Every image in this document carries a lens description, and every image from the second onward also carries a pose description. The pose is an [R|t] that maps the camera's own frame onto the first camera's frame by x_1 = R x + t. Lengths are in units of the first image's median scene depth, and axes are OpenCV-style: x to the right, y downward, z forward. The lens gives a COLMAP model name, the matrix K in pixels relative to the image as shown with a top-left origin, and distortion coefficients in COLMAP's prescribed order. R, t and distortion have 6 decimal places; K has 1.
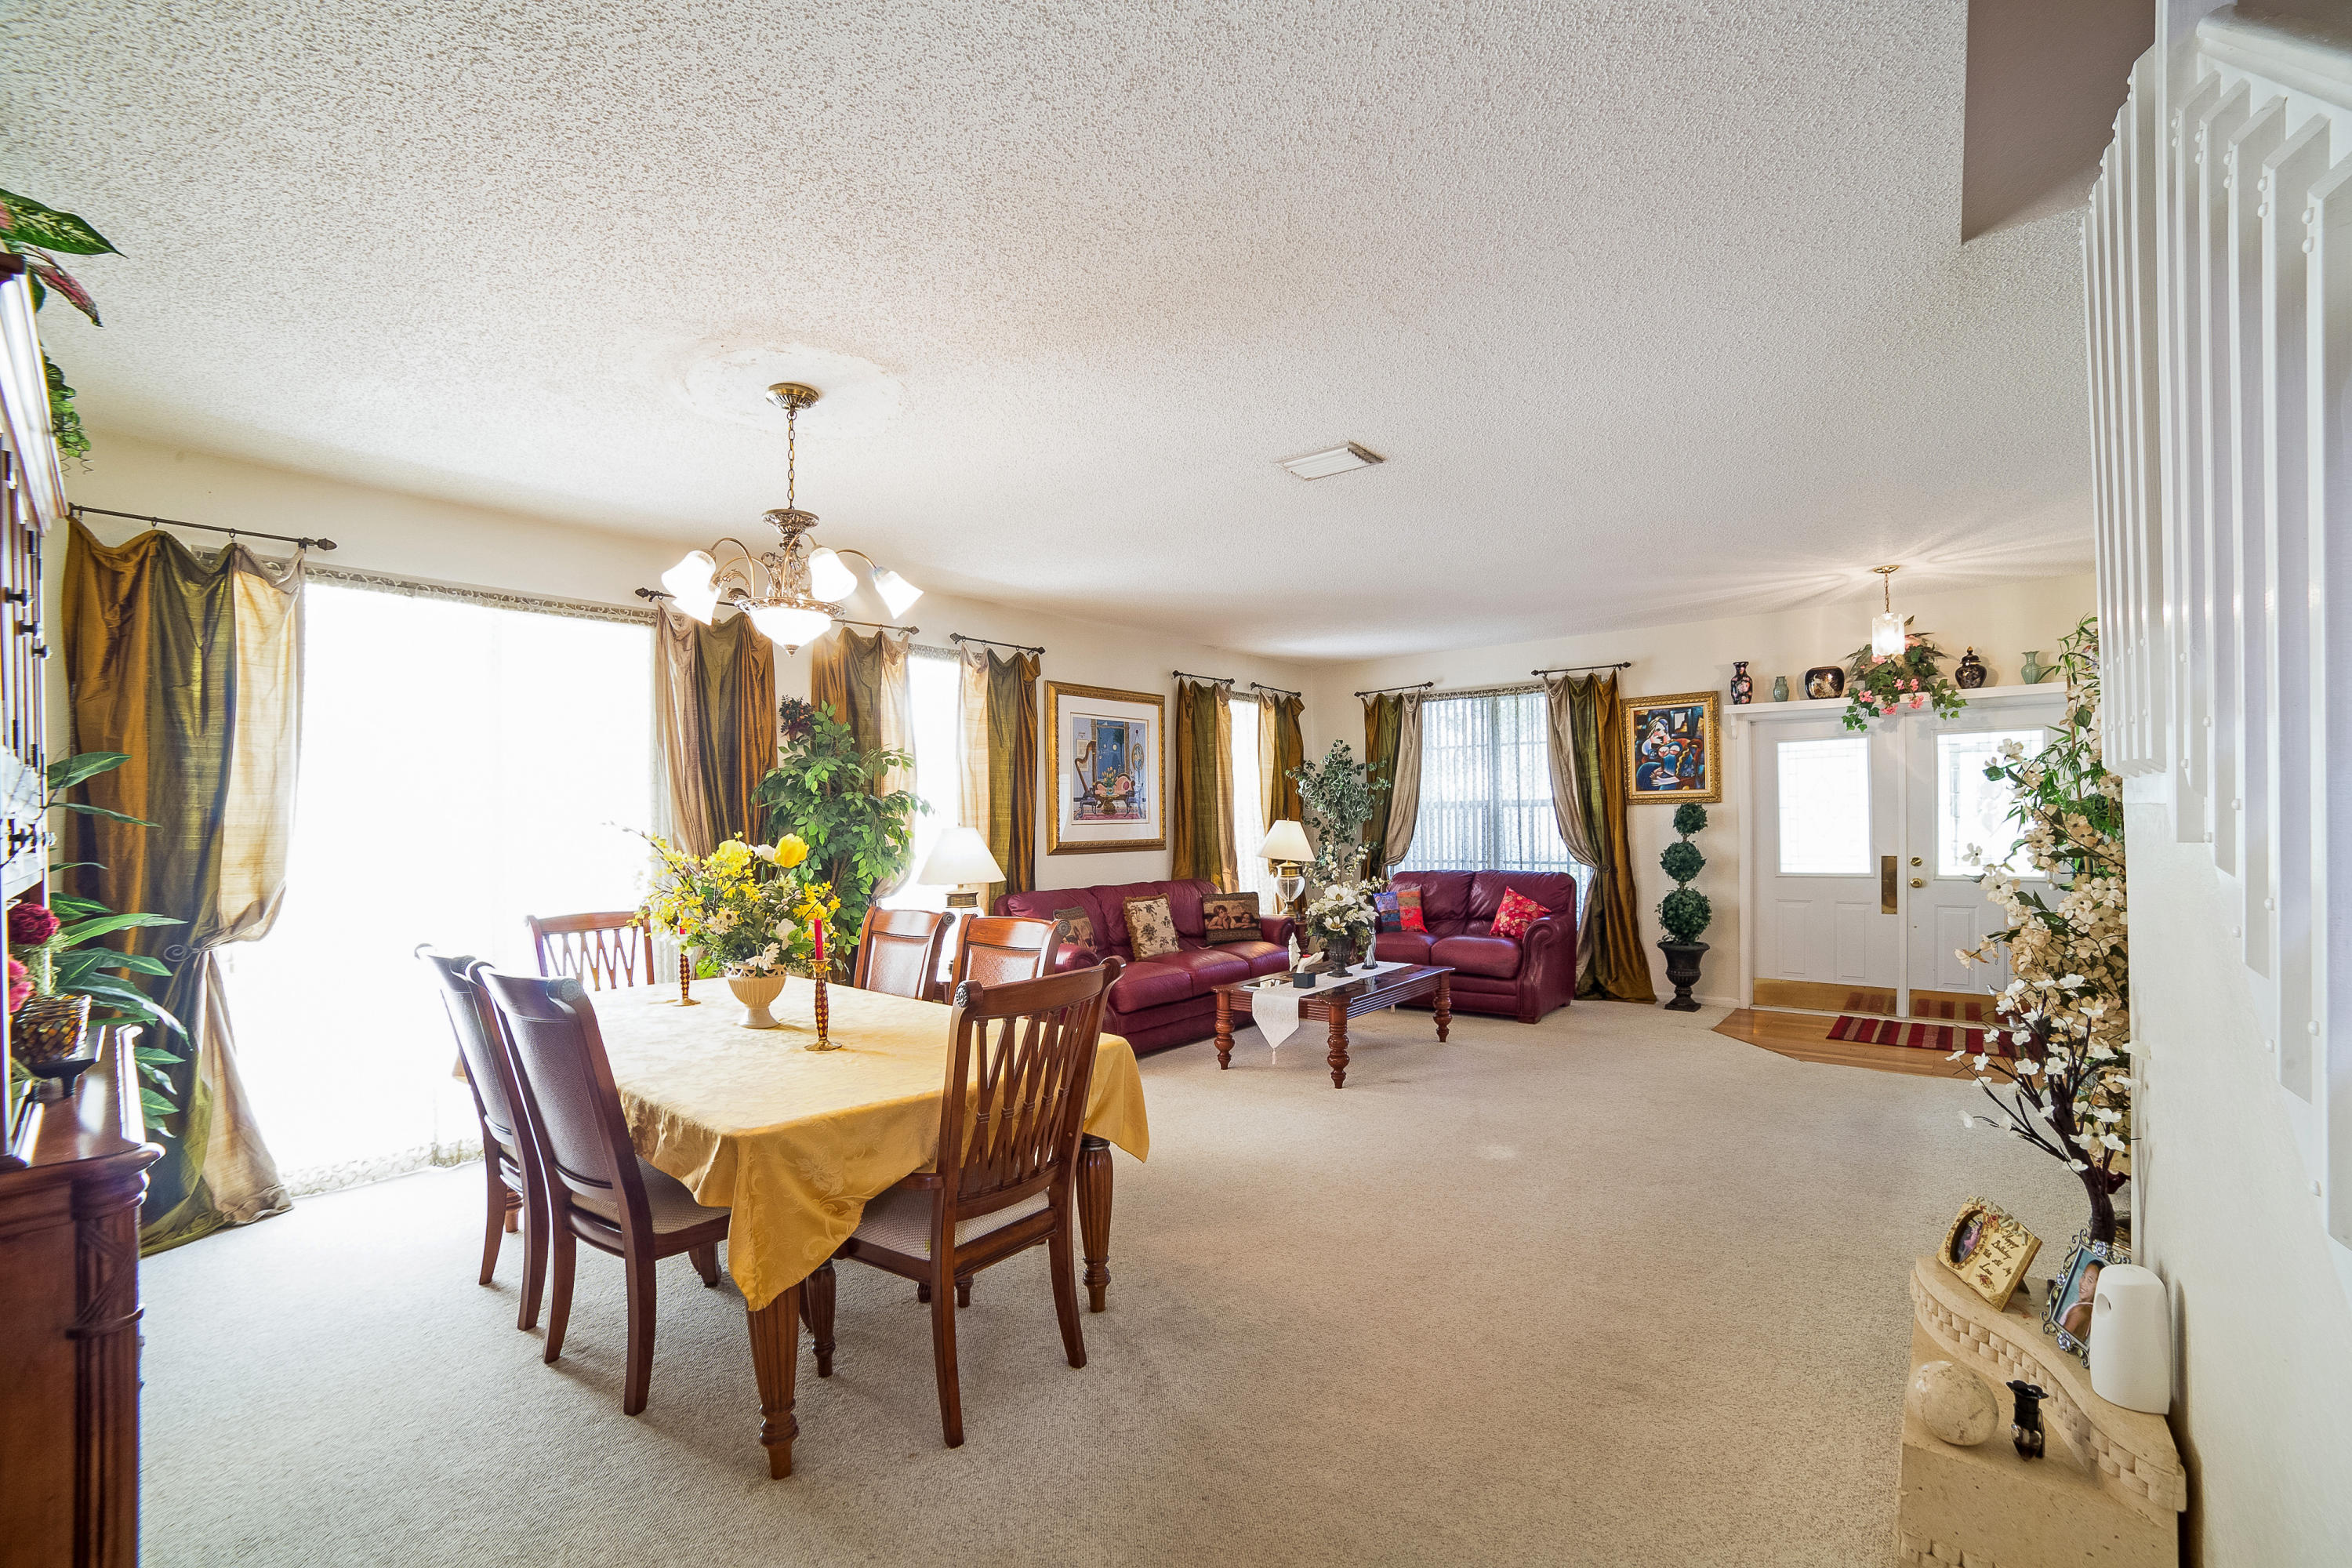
lens RADIAL K [[1166.0, 0, 1176.0], [0, 1166.0, 784.0], [0, 0, 1]] dist [0.032467, -0.000148]
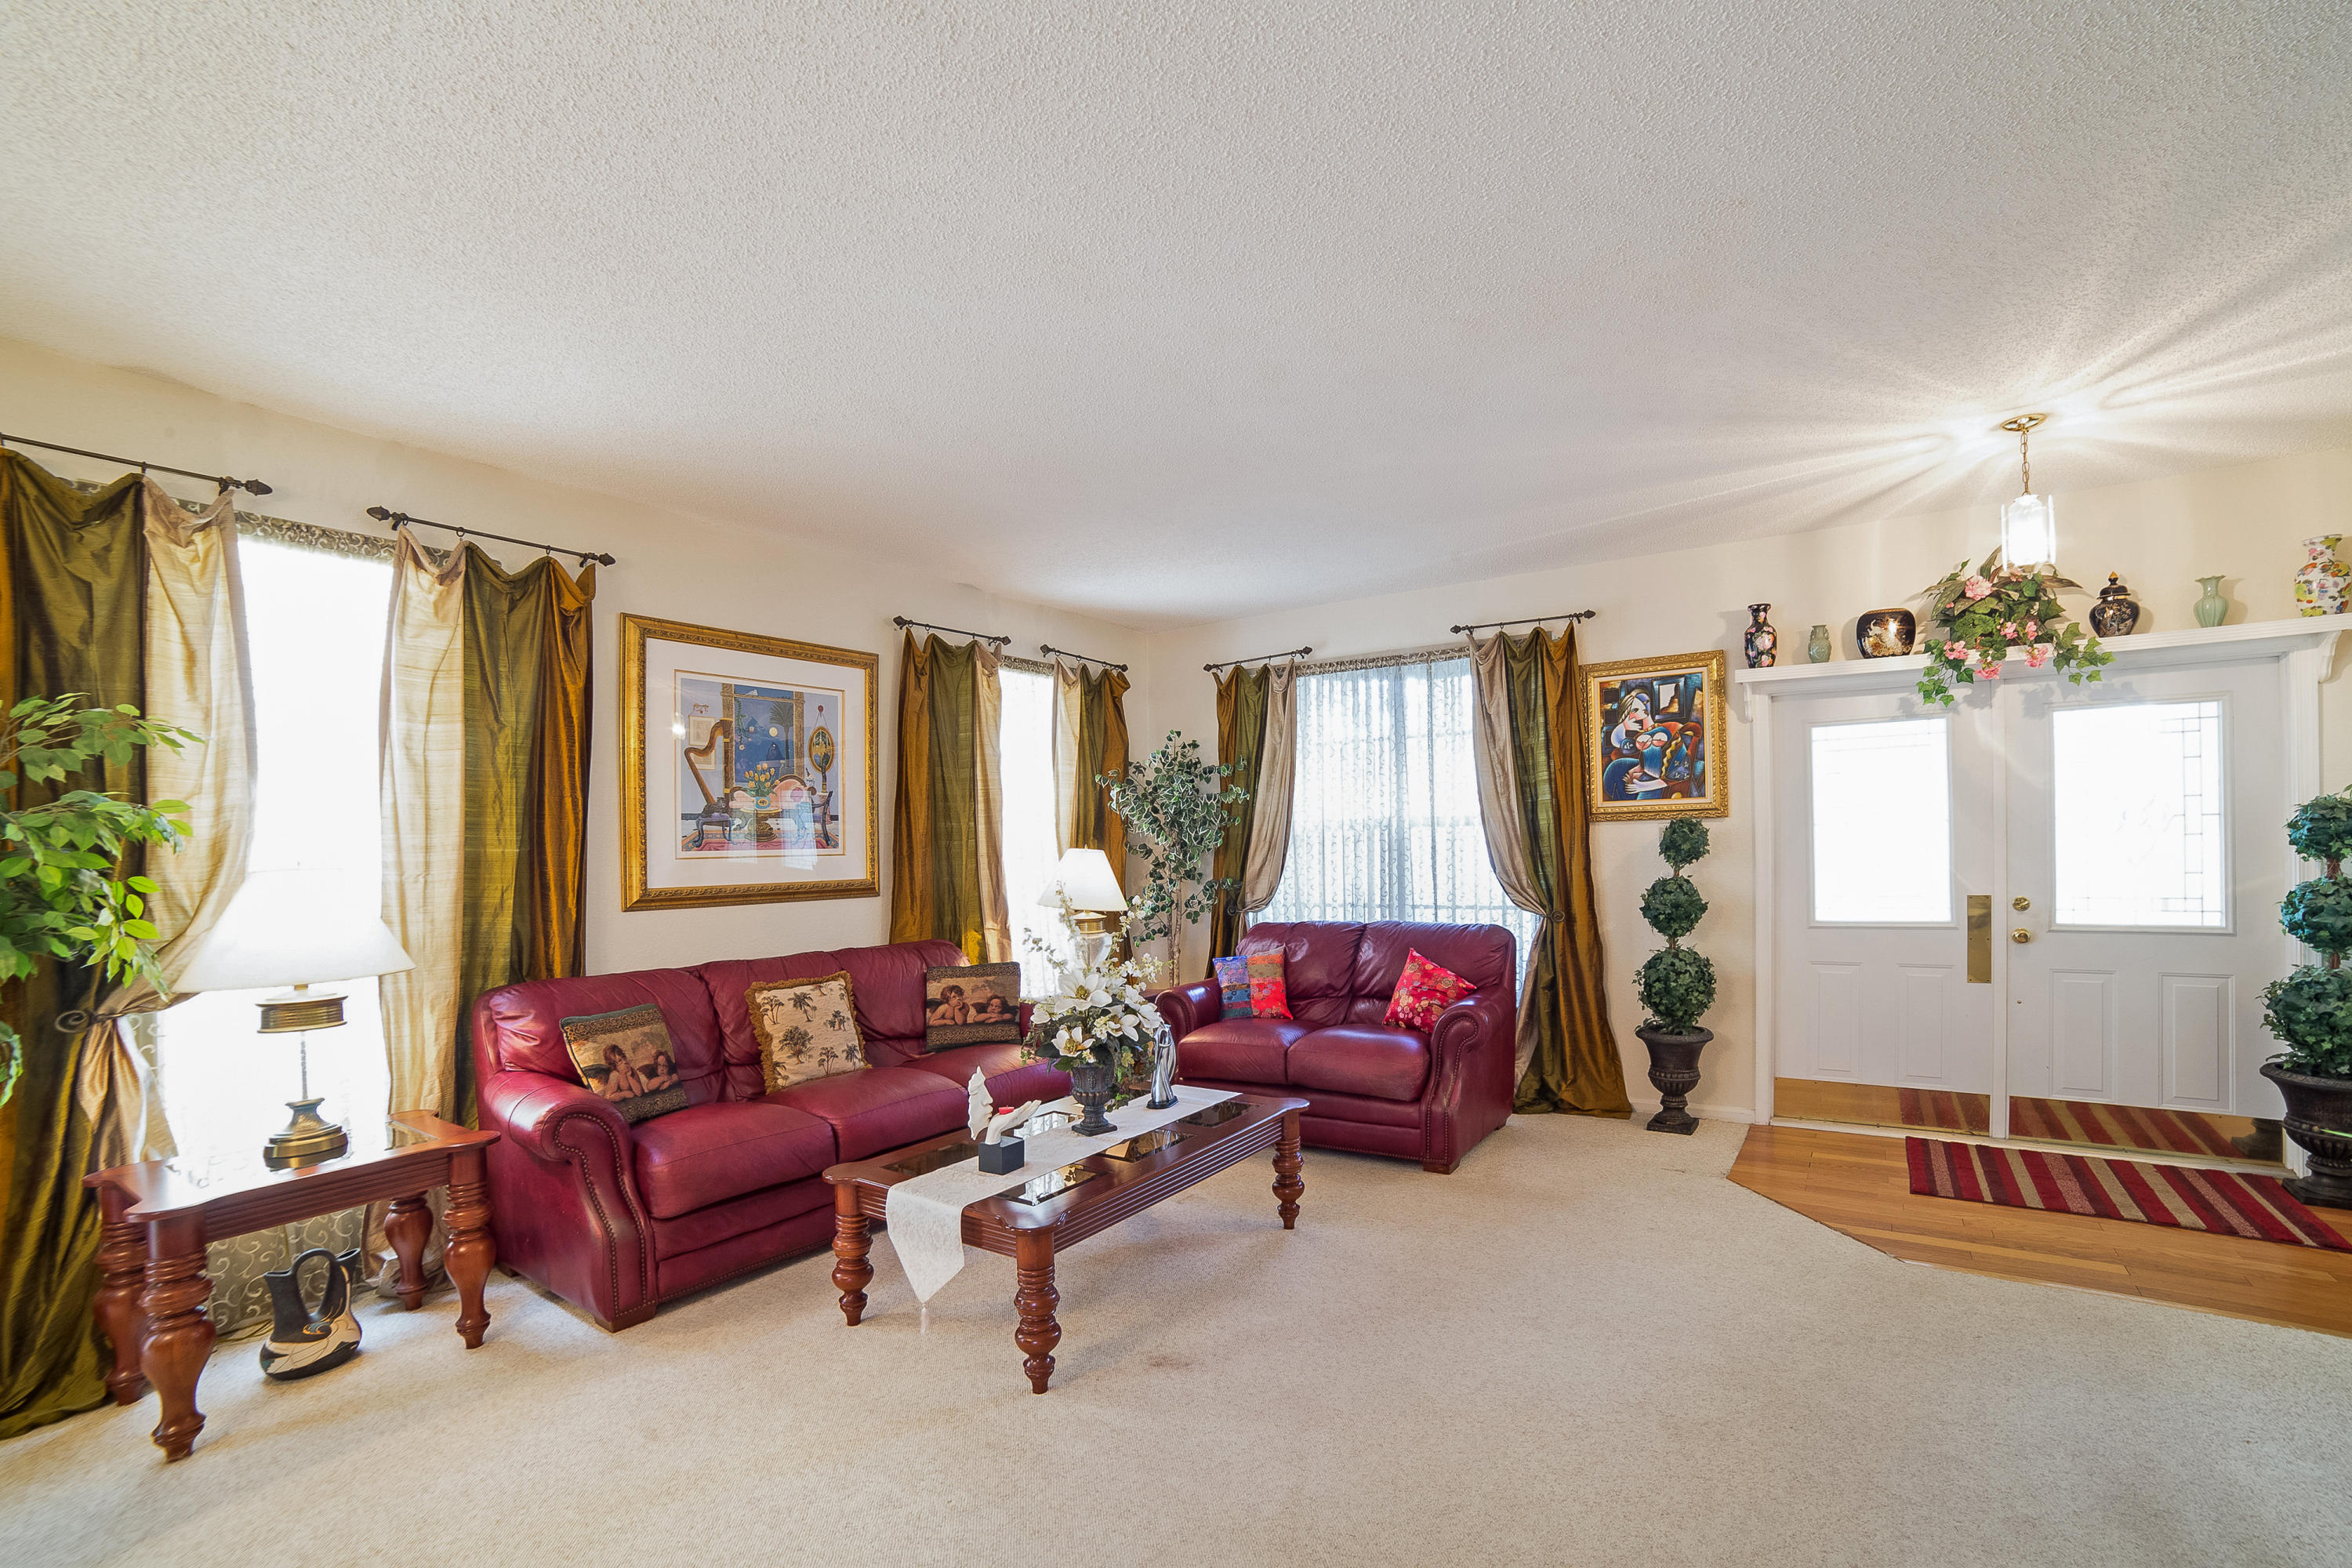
lens RADIAL K [[1090.2, 0, 1173.8], [0, 1090.2, 830.1], [0, 0, 1]] dist [-0.000470, 0.000395]
pose [[0.999645, -0.006354, 0.025882, 0.133859], [0.005932, 0.999849, 0.016333, 0.011181], [-0.025982, -0.016174, 0.999532, 0.391940]]
